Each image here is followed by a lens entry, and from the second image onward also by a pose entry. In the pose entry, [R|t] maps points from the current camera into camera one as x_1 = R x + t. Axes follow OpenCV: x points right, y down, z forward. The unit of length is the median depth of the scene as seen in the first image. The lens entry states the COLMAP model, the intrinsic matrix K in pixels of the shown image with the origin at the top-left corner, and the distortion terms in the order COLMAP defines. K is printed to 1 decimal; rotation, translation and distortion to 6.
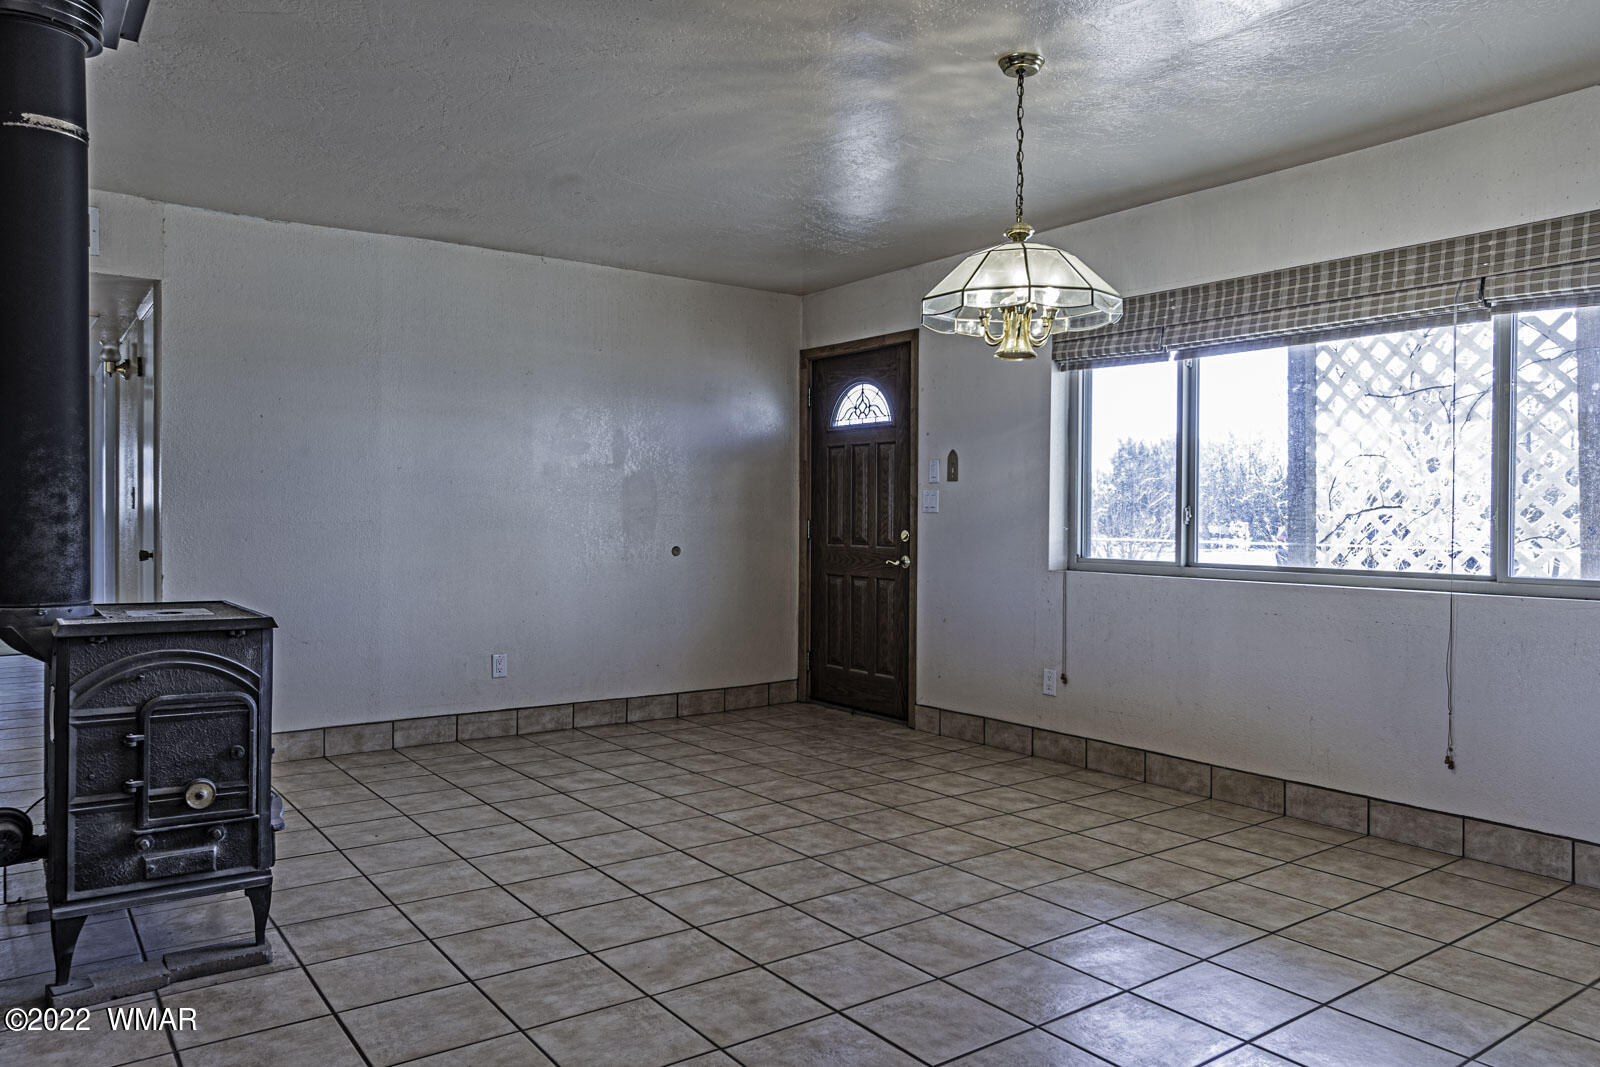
lens RADIAL K [[1002.5, 0, 800.0], [0, 1002.5, 533.5], [0, 0, 1]] dist [-0.005844, 0.000185]
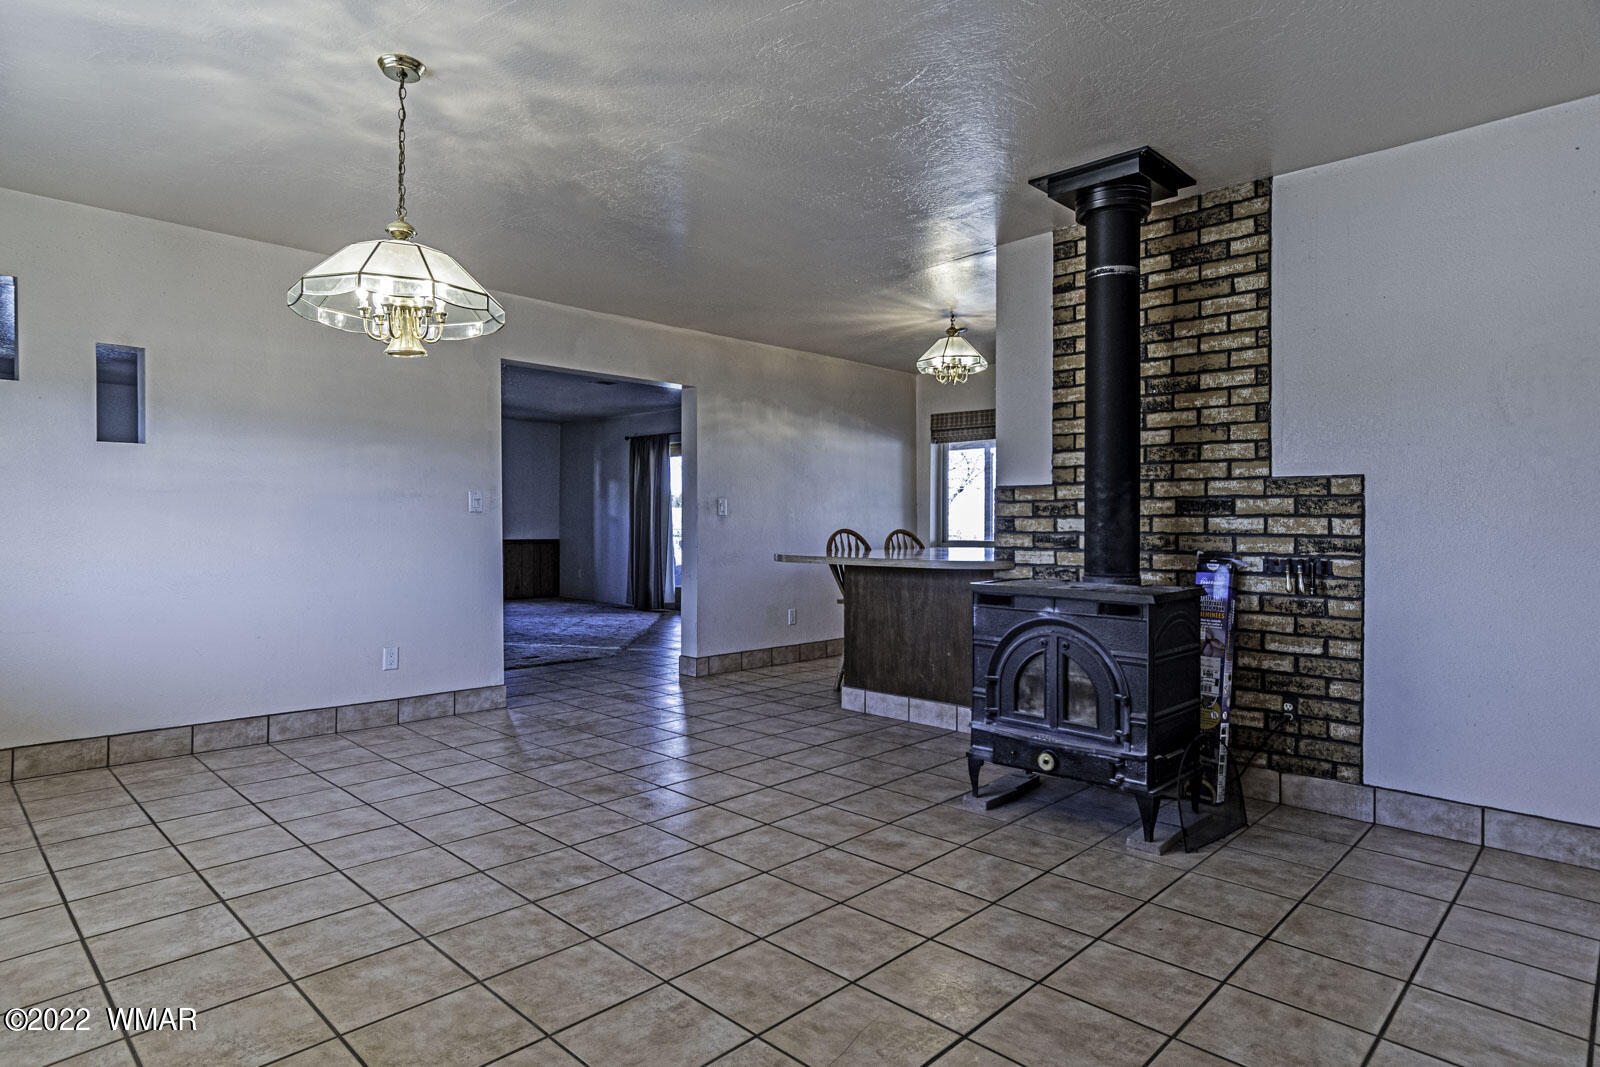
lens RADIAL K [[830.0, 0, 777.4], [0, 830.0, 525.4], [0, 0, 1]] dist [0.011212, -0.000489]
pose [[-0.987988, -0.010001, -0.154209, -0.028193], [-0.013244, 0.999712, 0.020023, -0.020402], [0.153964, 0.021825, -0.987835, 1.607168]]
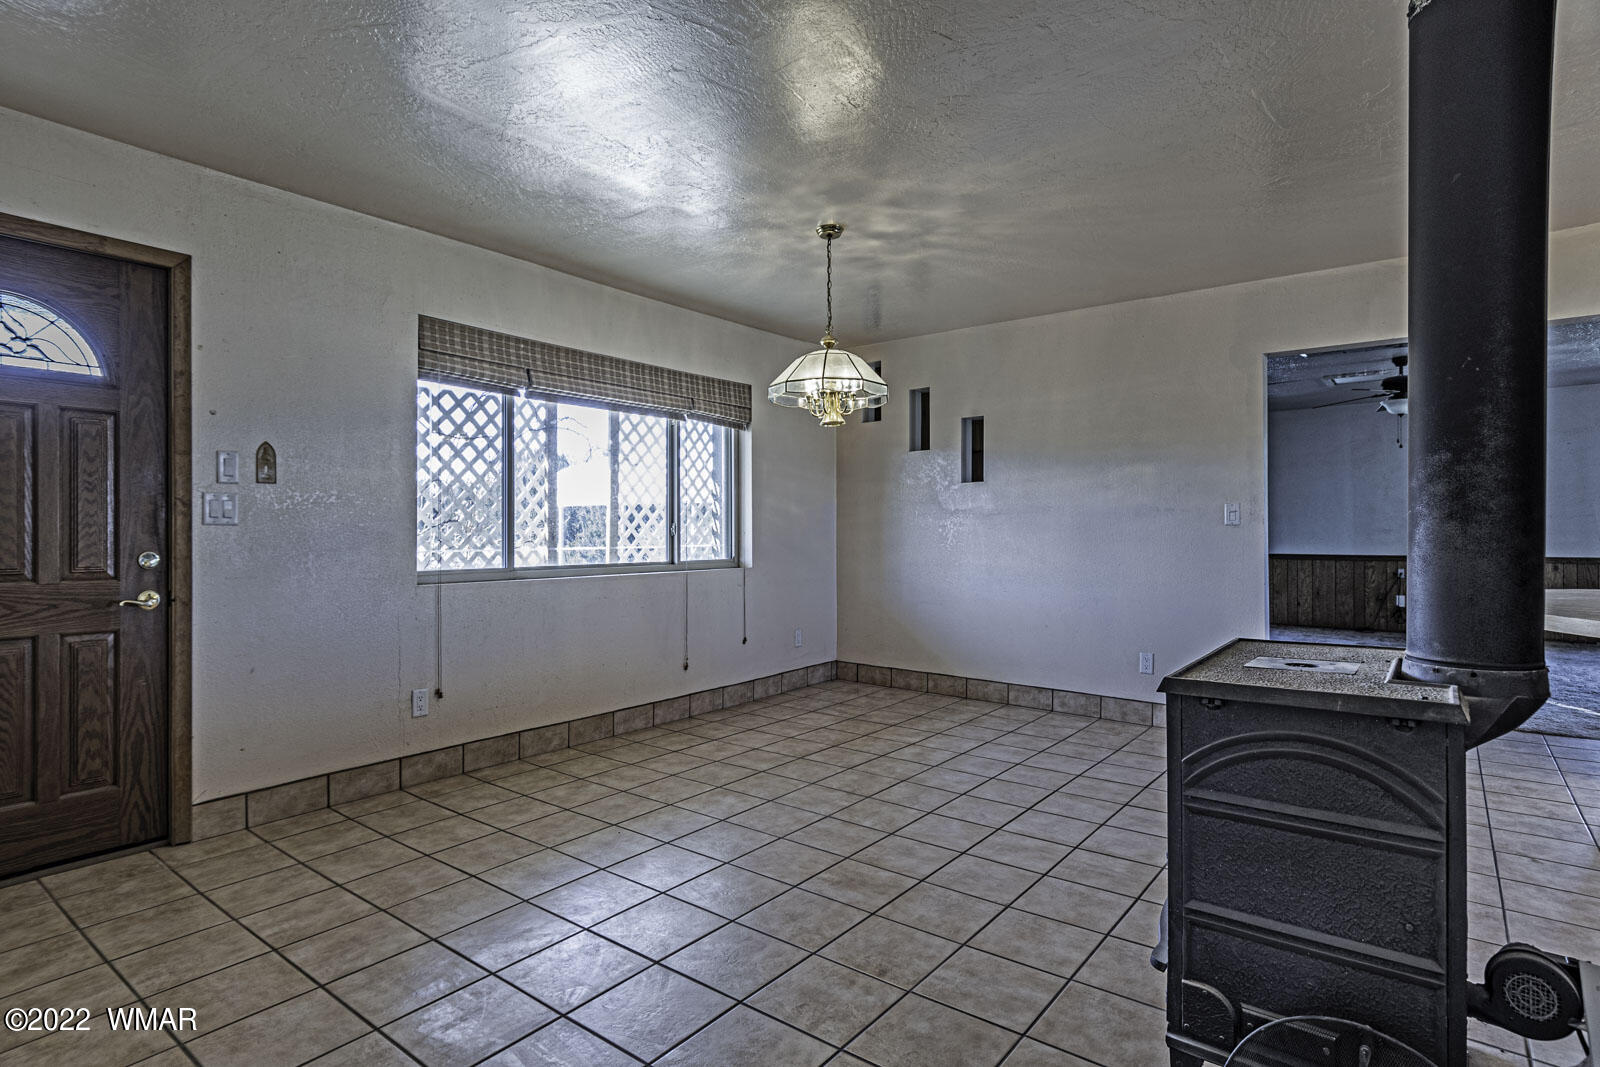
lens RADIAL K [[891.2, 0, 800.0], [0, 891.2, 533.5], [0, 0, 1]] dist [0.005031, -0.000007]
pose [[-0.263404, -0.009385, 0.964640, -0.906260], [0.016808, 0.999756, 0.014316, -0.025959], [-0.964539, 0.019984, -0.263182, 1.184753]]
